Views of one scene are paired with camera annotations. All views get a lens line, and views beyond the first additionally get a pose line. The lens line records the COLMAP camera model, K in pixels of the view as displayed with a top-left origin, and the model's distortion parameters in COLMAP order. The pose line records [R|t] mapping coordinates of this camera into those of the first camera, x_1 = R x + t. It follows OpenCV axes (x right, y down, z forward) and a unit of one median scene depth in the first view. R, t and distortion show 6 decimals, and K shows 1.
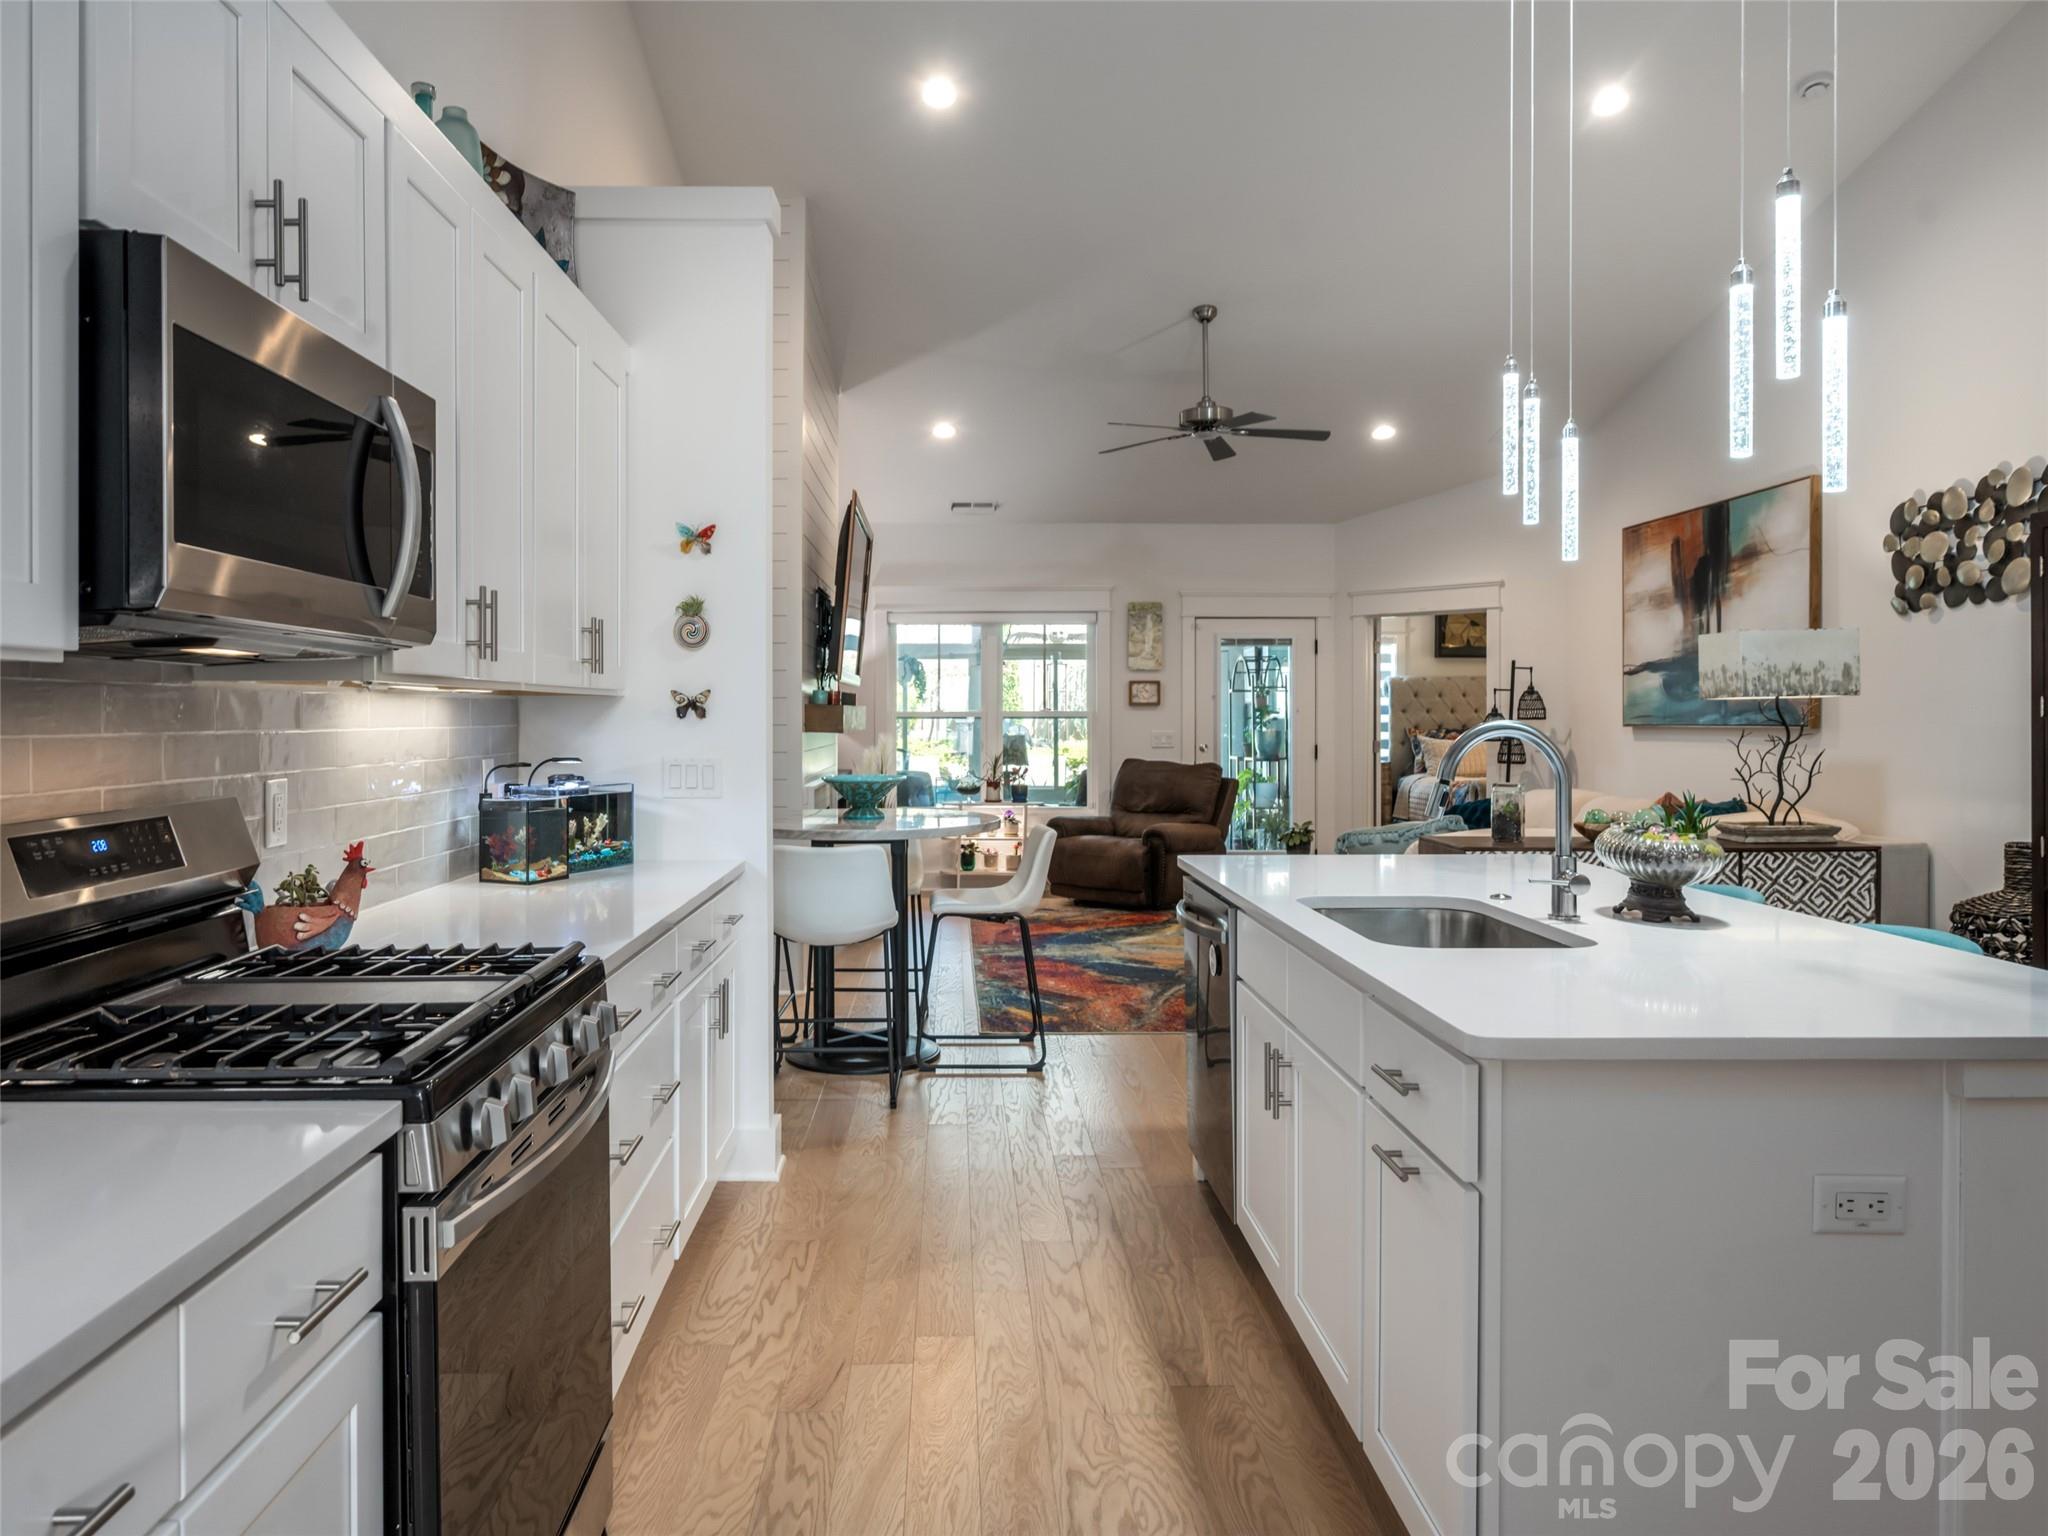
lens RADIAL K [[1366.3, 0, 970.9], [0, 1366.3, 721.3], [0, 0, 1]] dist [-0.000391, 0.000629]
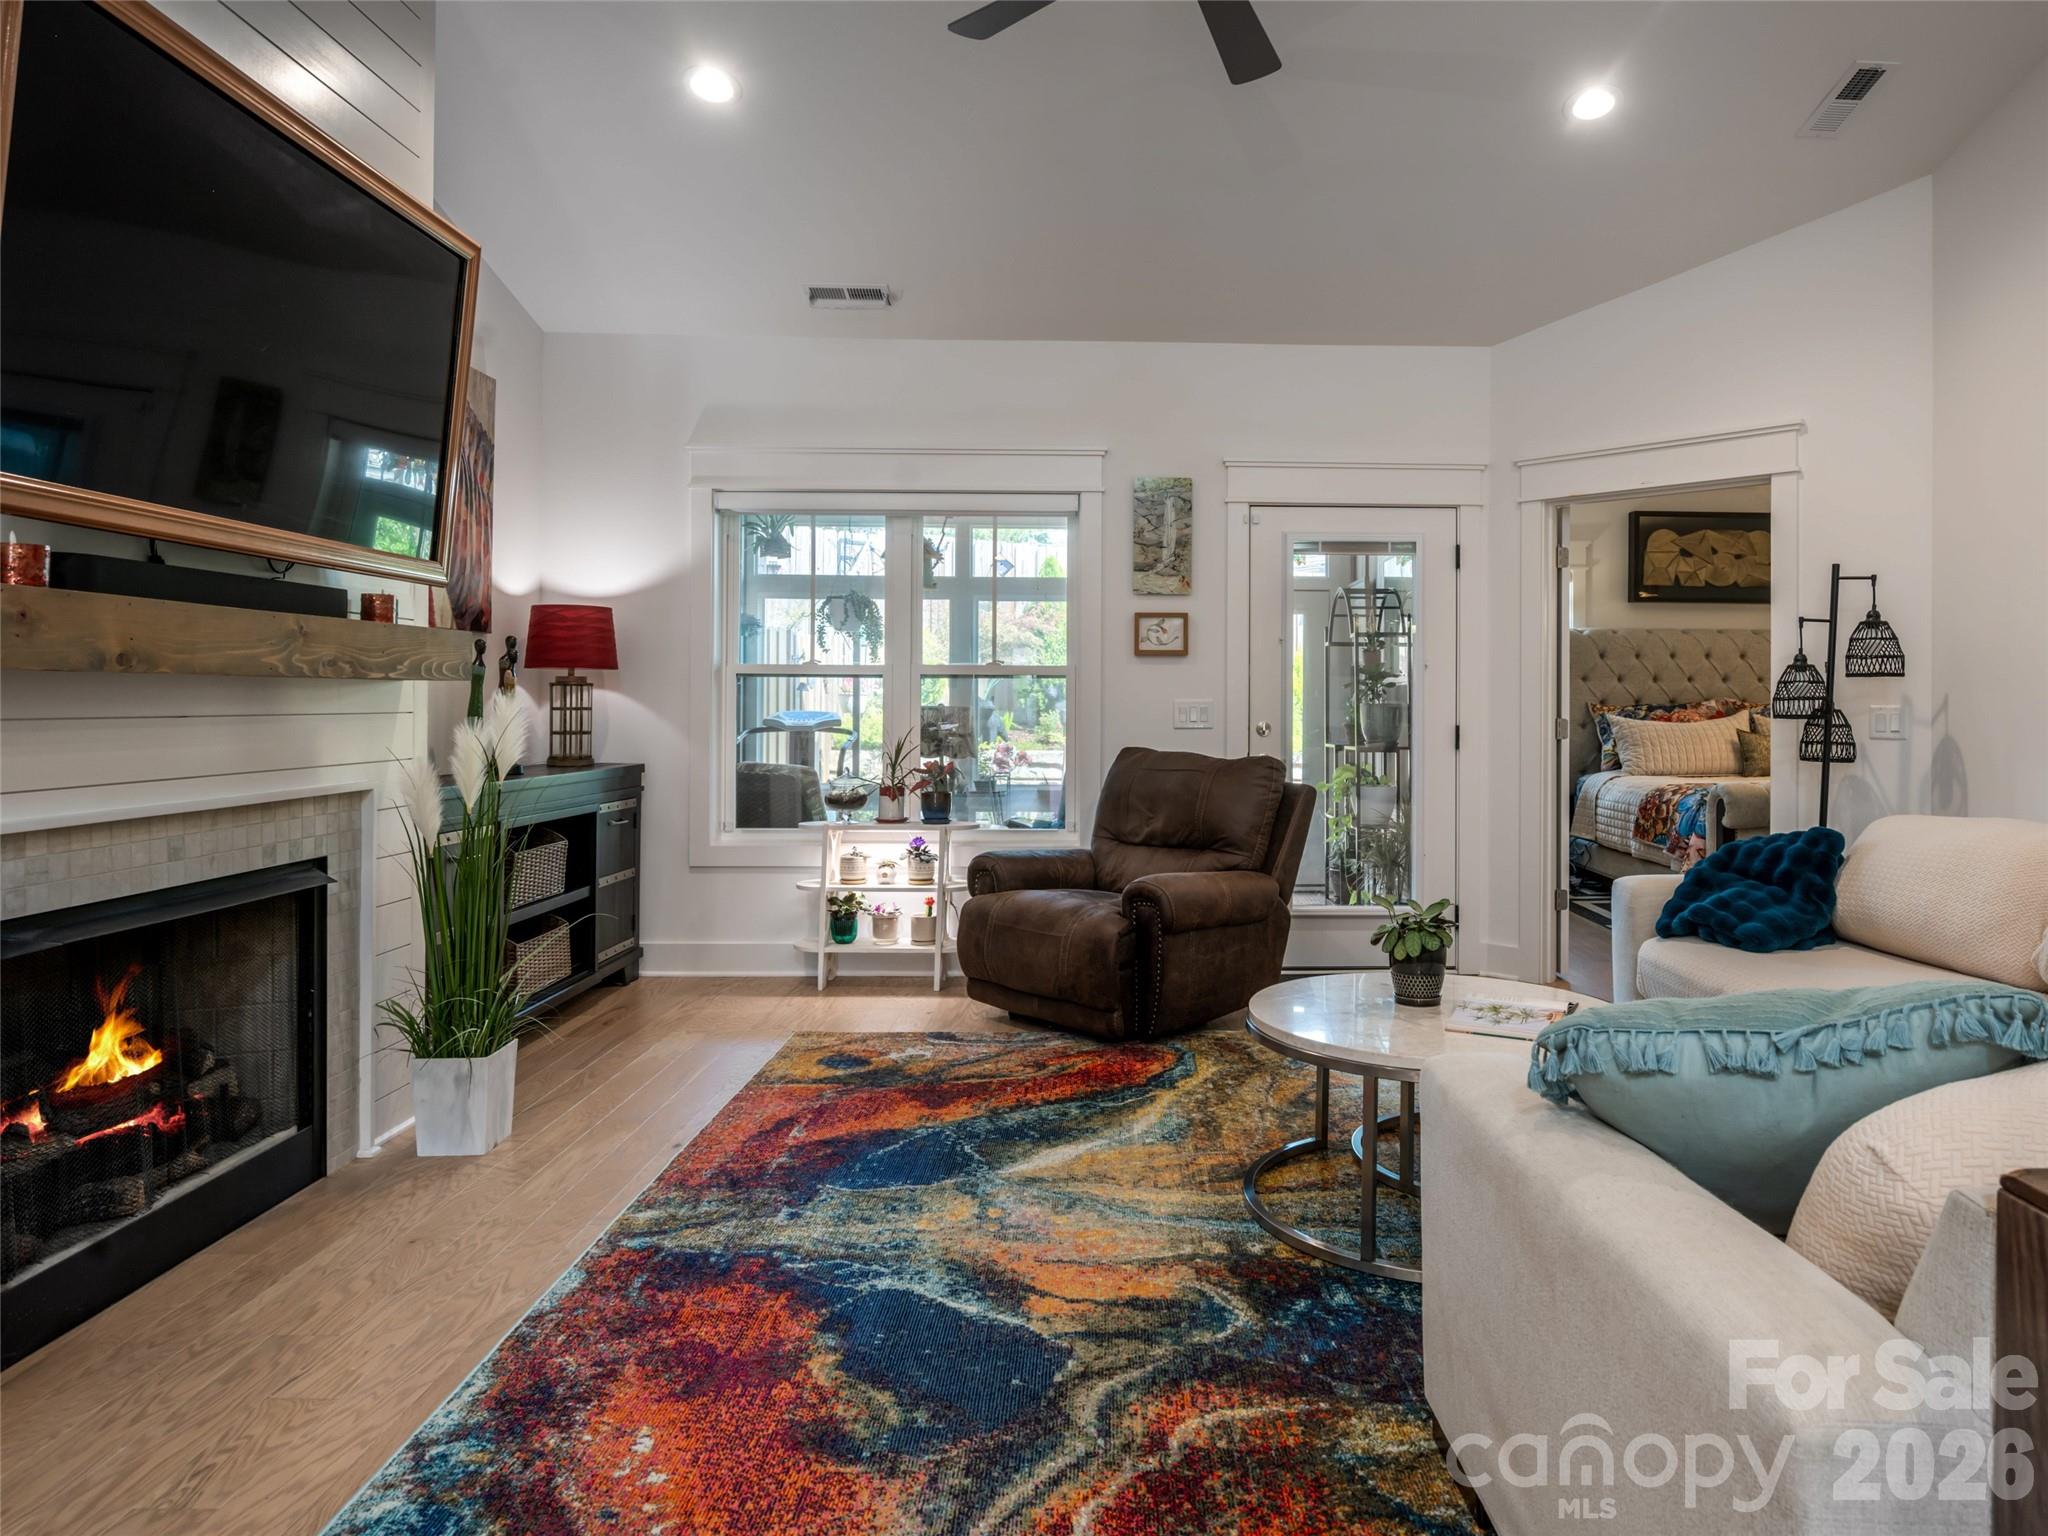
lens RADIAL K [[1311.6, 0, 1143.4], [0, 1311.6, 695.8], [0, 0, 1]] dist [-0.001168, -0.002263]
pose [[0.999872, 0.005878, 0.014884, 0.160041], [-0.005747, 0.999945, -0.008828, 0.015010], [-0.014935, 0.008741, 0.999850, 0.640563]]
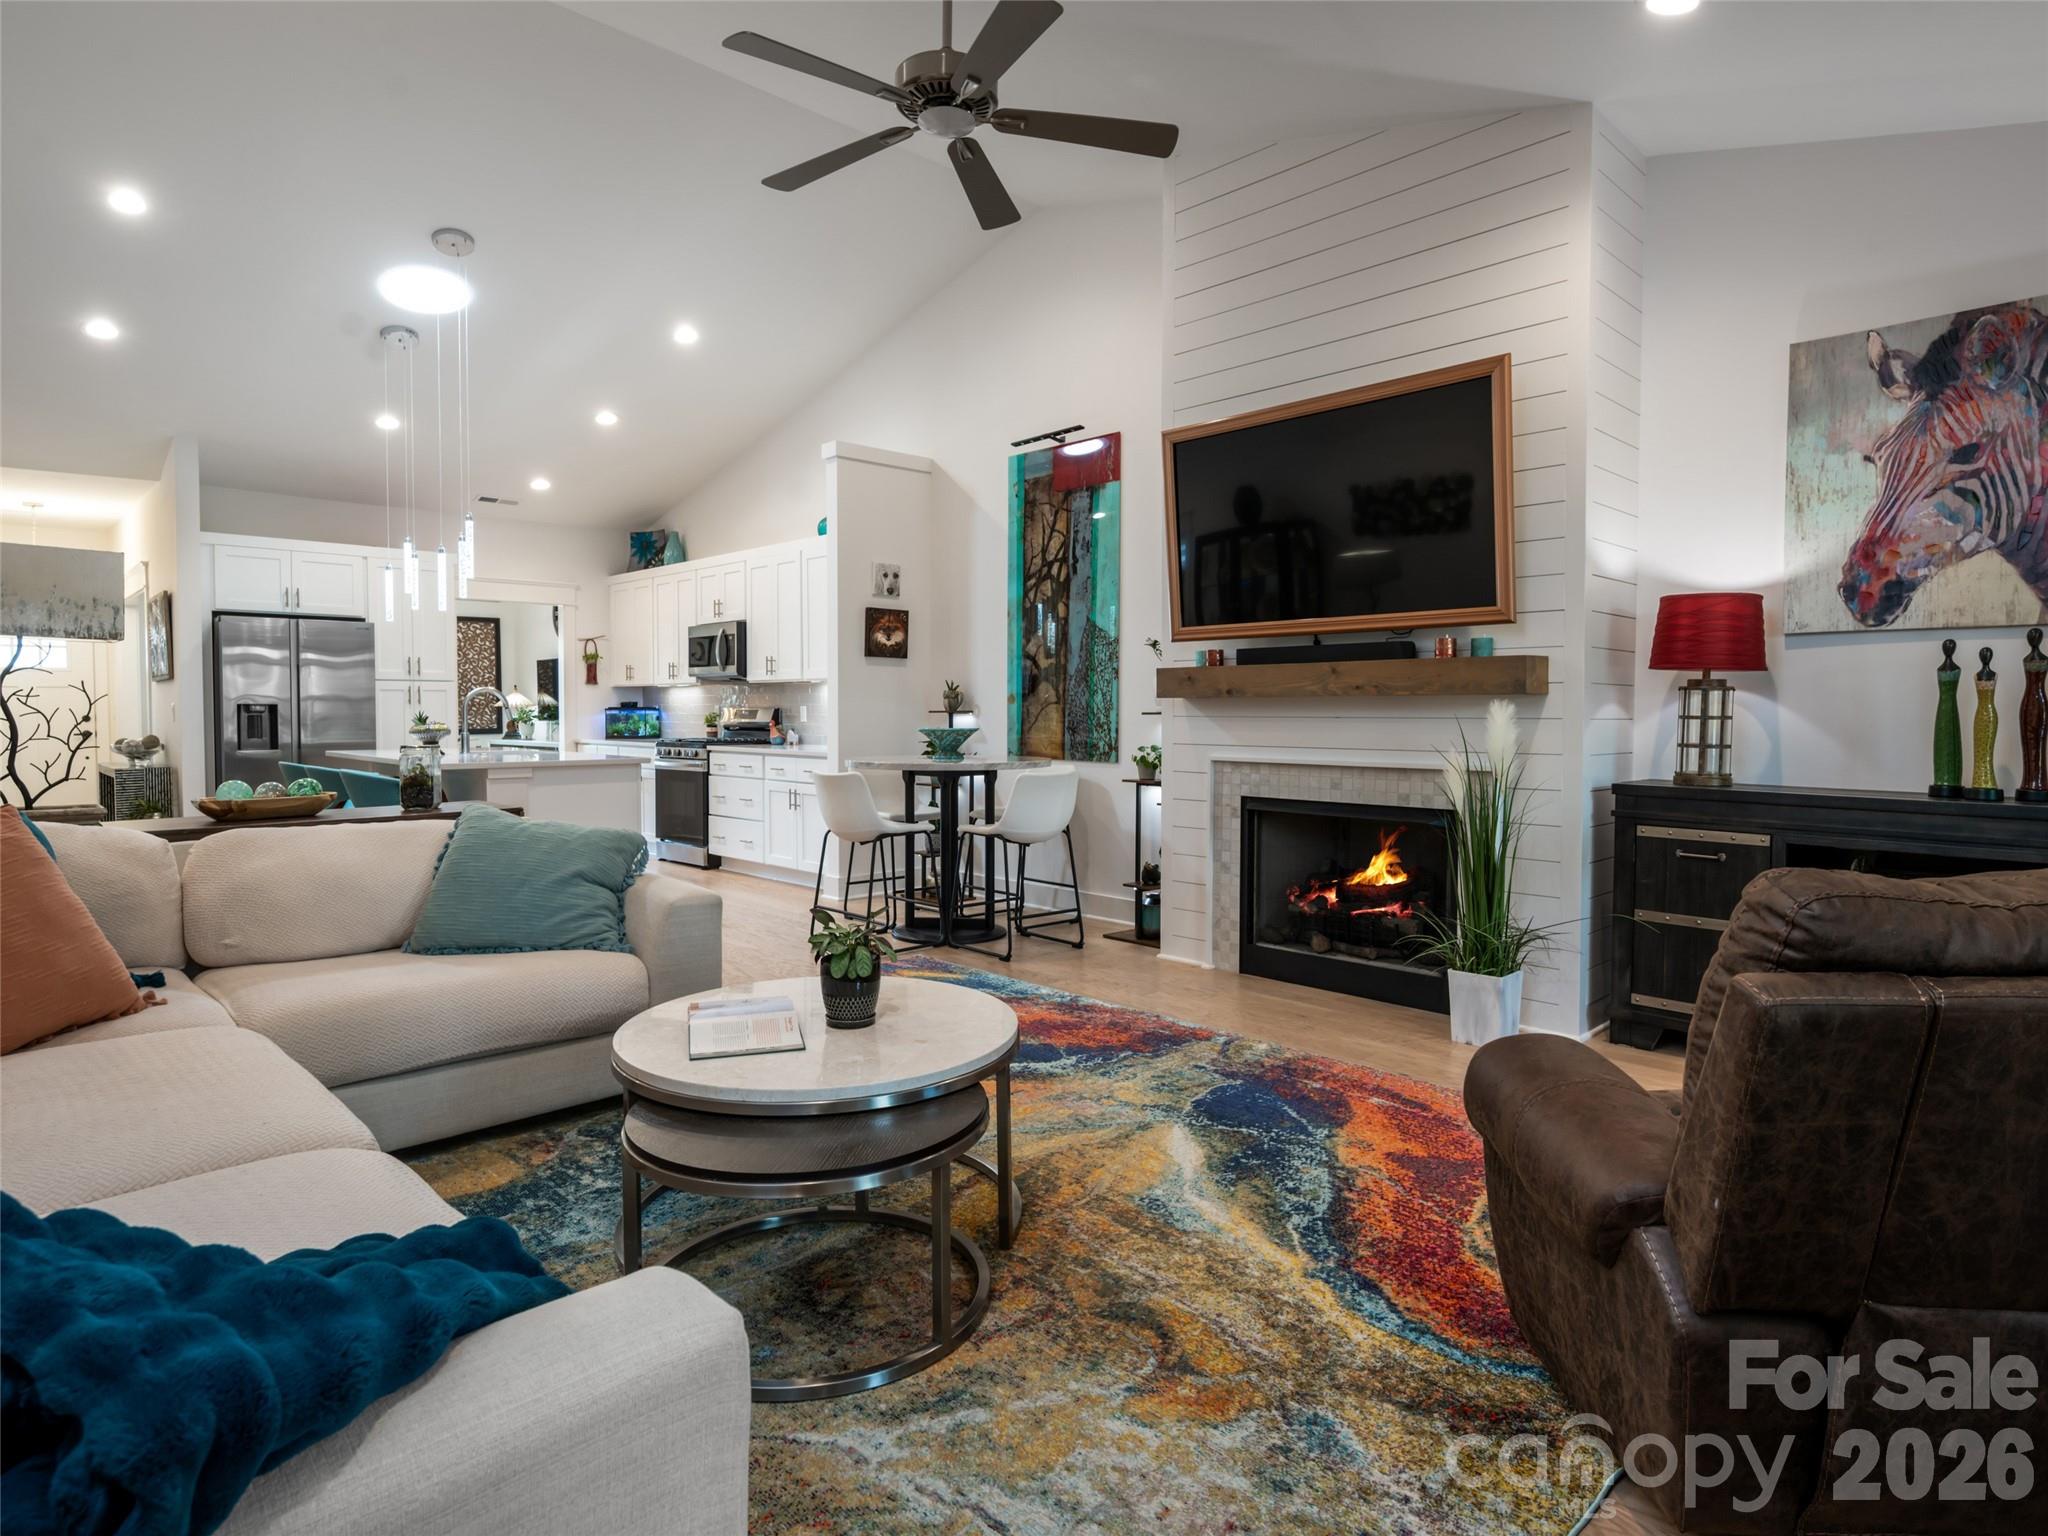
lens RADIAL K [[1153.5, 0, 1034.2], [0, 1153.5, 745.5], [0, 0, 1]] dist [-0.002407, -0.000548]
pose [[-0.733930, 0.021157, -0.678896, 0.464739], [-0.003614, 0.999379, 0.035051, 0.012842], [0.679216, 0.028178, -0.733398, 1.390344]]
